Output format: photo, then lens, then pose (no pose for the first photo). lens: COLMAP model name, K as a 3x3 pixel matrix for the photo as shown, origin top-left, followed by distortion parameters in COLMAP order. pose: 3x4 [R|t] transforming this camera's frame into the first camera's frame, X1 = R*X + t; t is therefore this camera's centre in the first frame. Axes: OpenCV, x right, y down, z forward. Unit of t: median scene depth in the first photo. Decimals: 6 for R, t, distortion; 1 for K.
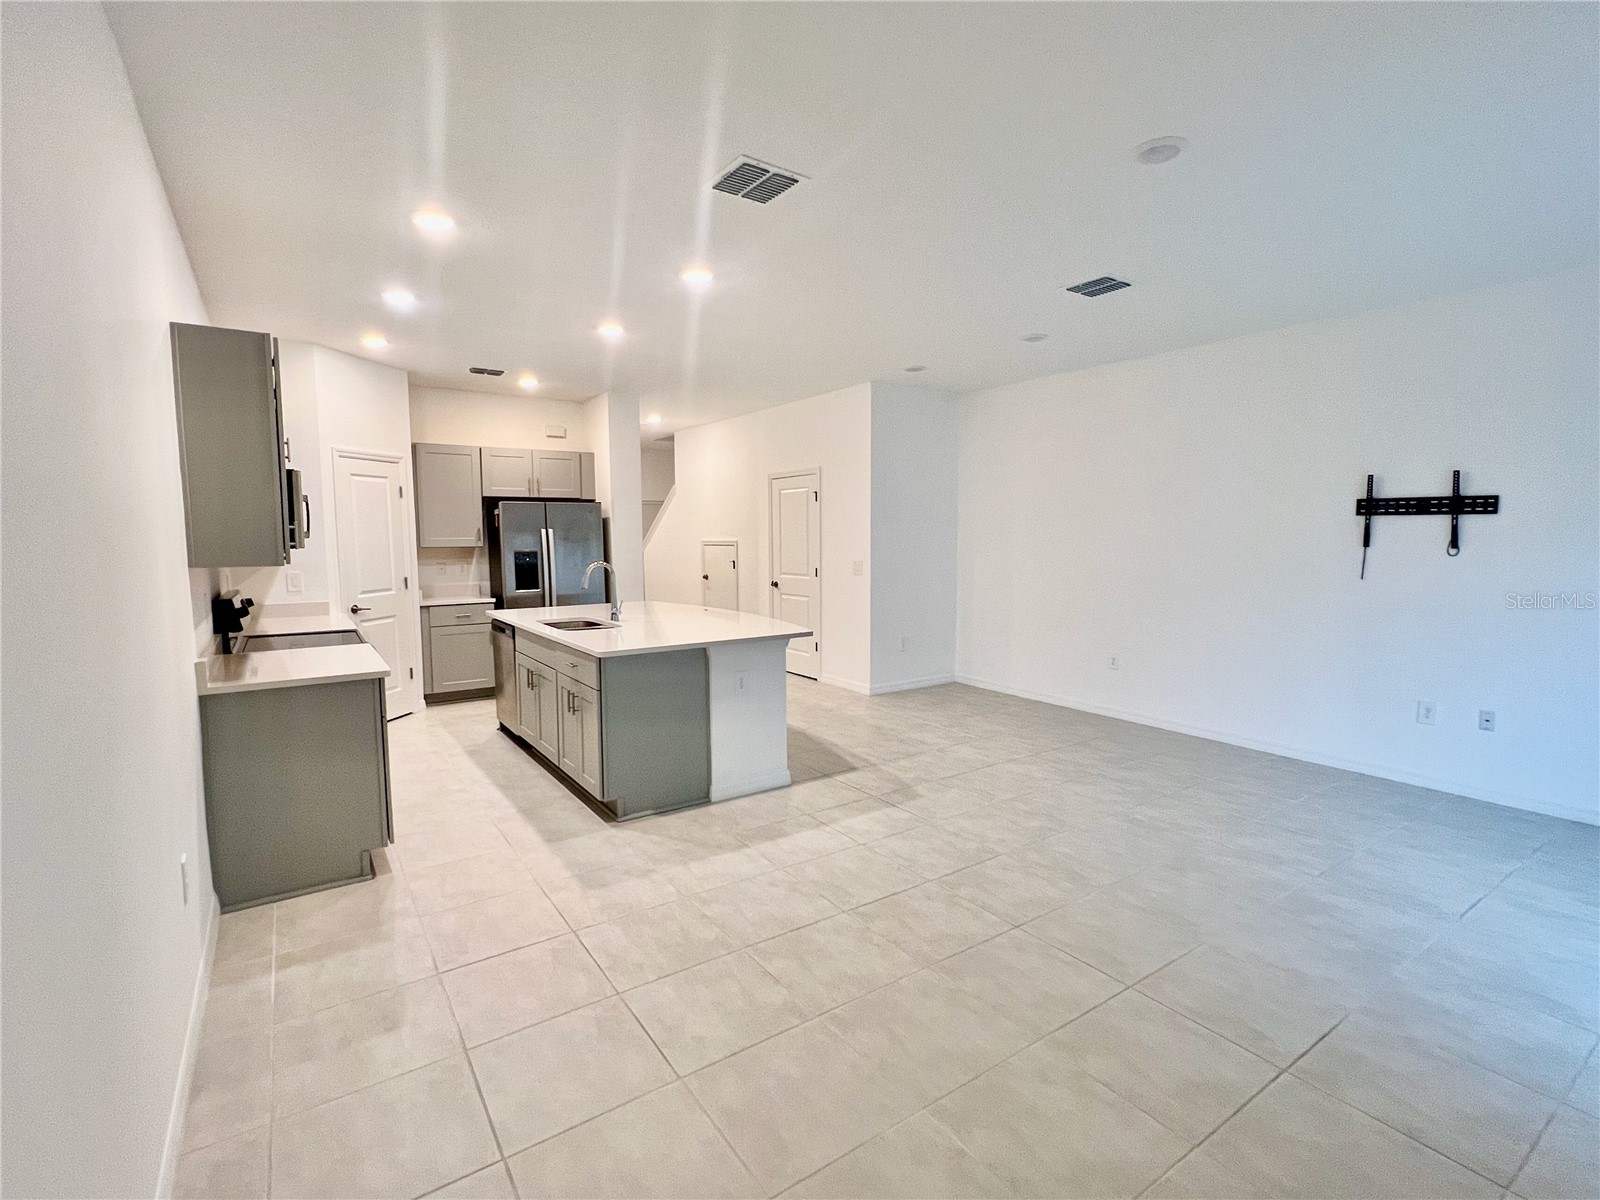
lens RADIAL K [[752.0, 0, 801.9], [0, 752.0, 599.8], [0, 0, 1]] dist [-0.000355, -0.000296]
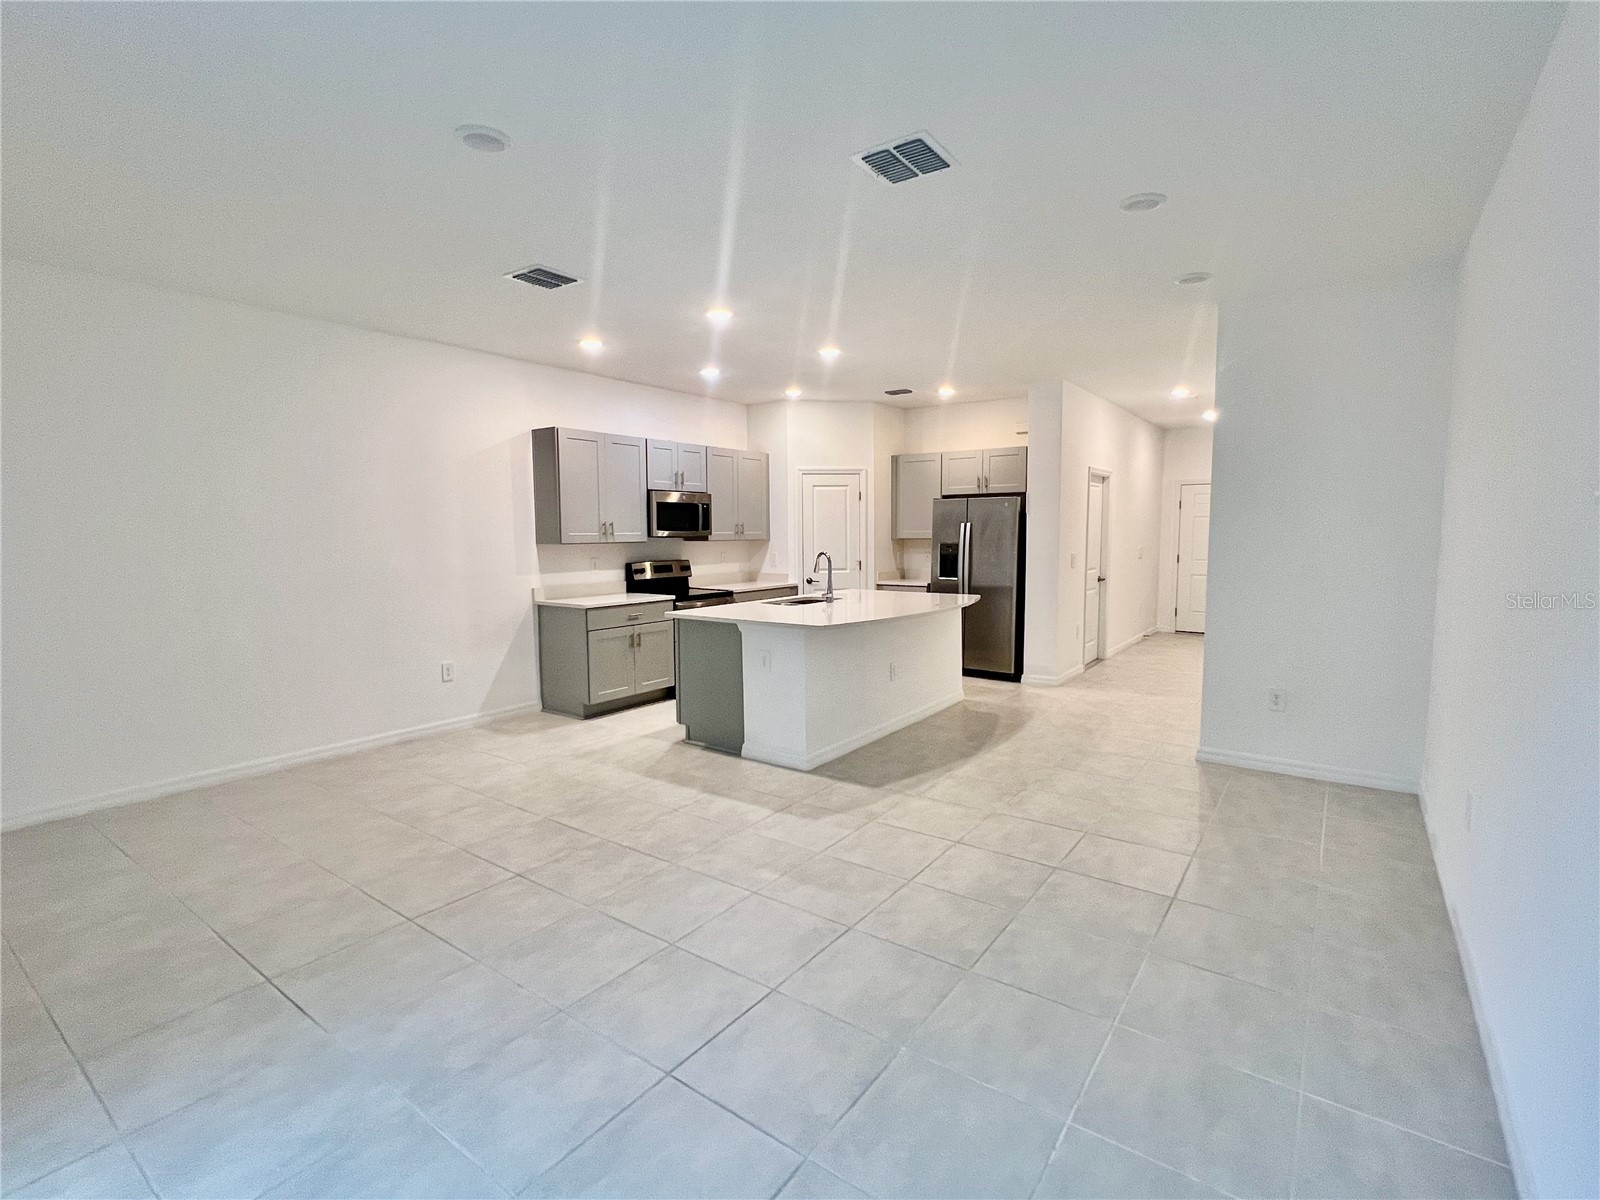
lens RADIAL K [[752.0, 0, 801.9], [0, 752.0, 599.8], [0, 0, 1]] dist [-0.000355, -0.000296]
pose [[0.336206, 0.089385, -0.937537, 0.680152], [-0.081139, 0.994534, 0.065723, -0.040465], [0.938287, 0.053974, 0.341621, 0.463374]]
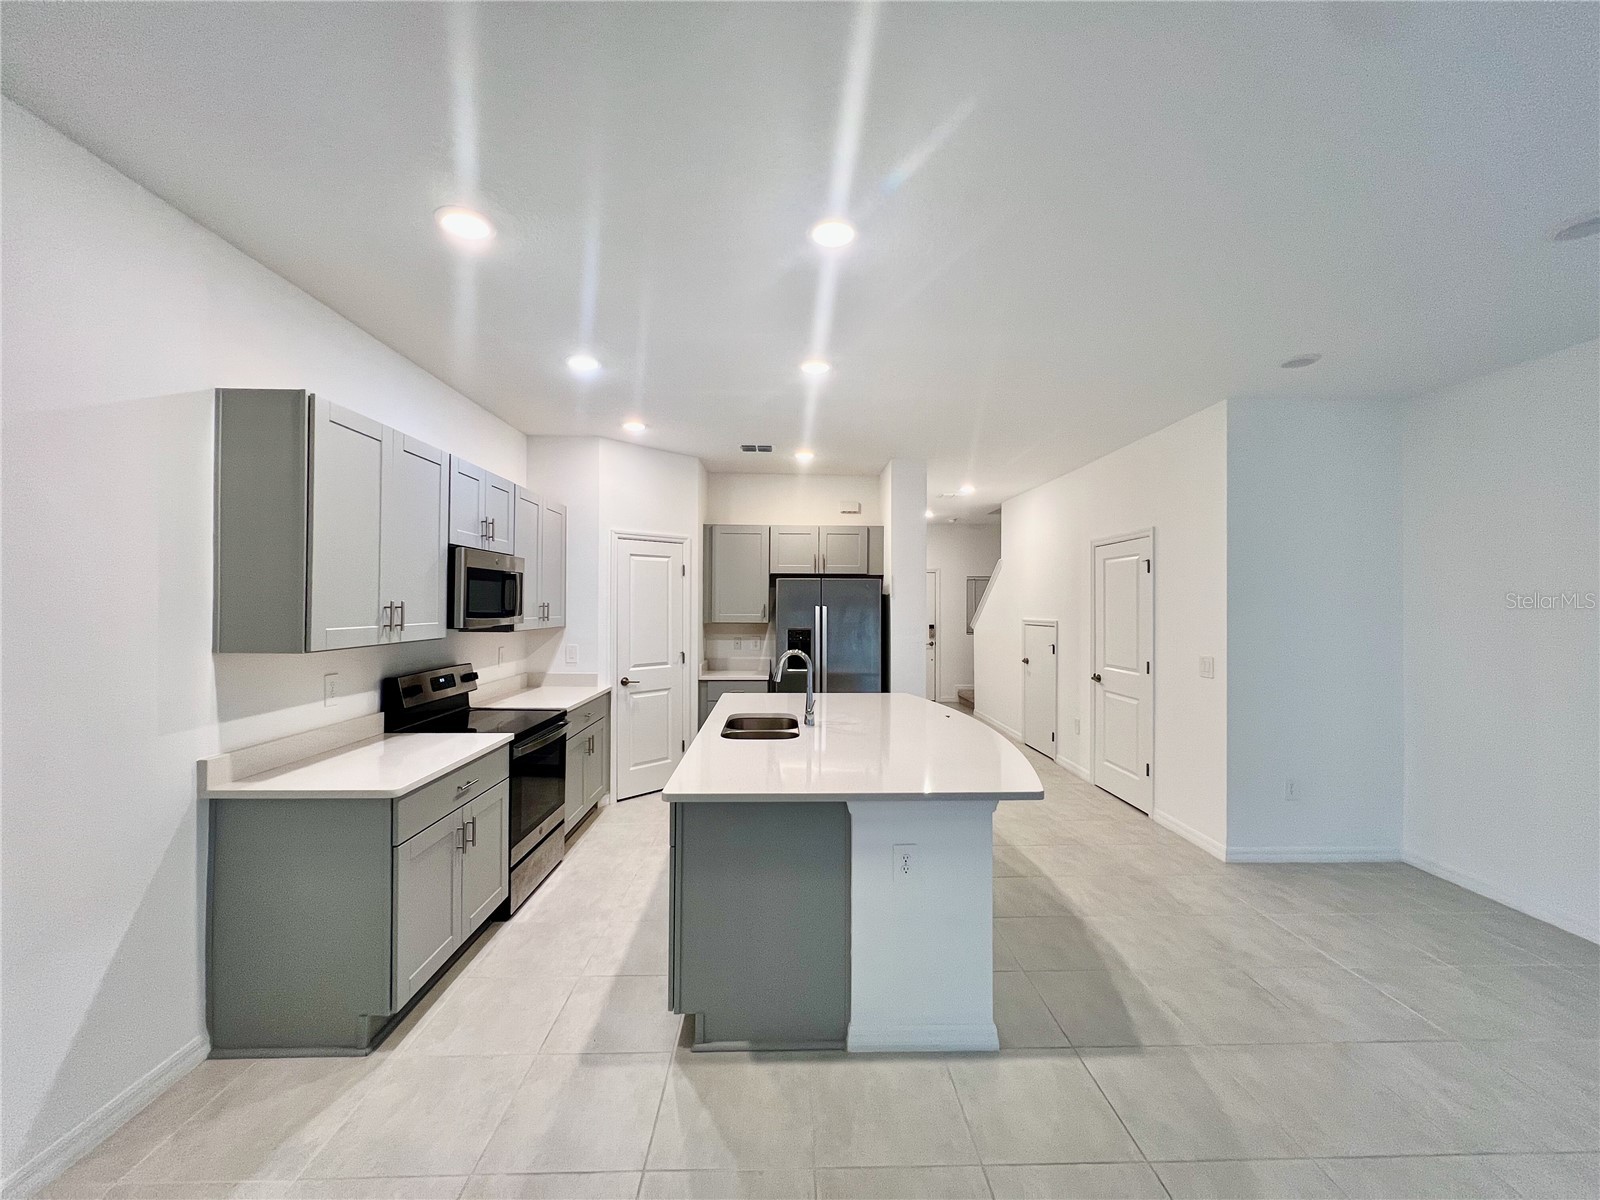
lens RADIAL K [[642.2, 0, 802.7], [0, 642.2, 601.6], [0, 0, 1]] dist [-0.003434, 0.000764]
pose [[0.839824, 0.006730, -0.542817, 0.092390], [-0.058020, 0.995308, -0.077425, -0.040284], [0.539749, 0.096518, 0.836274, 0.343600]]
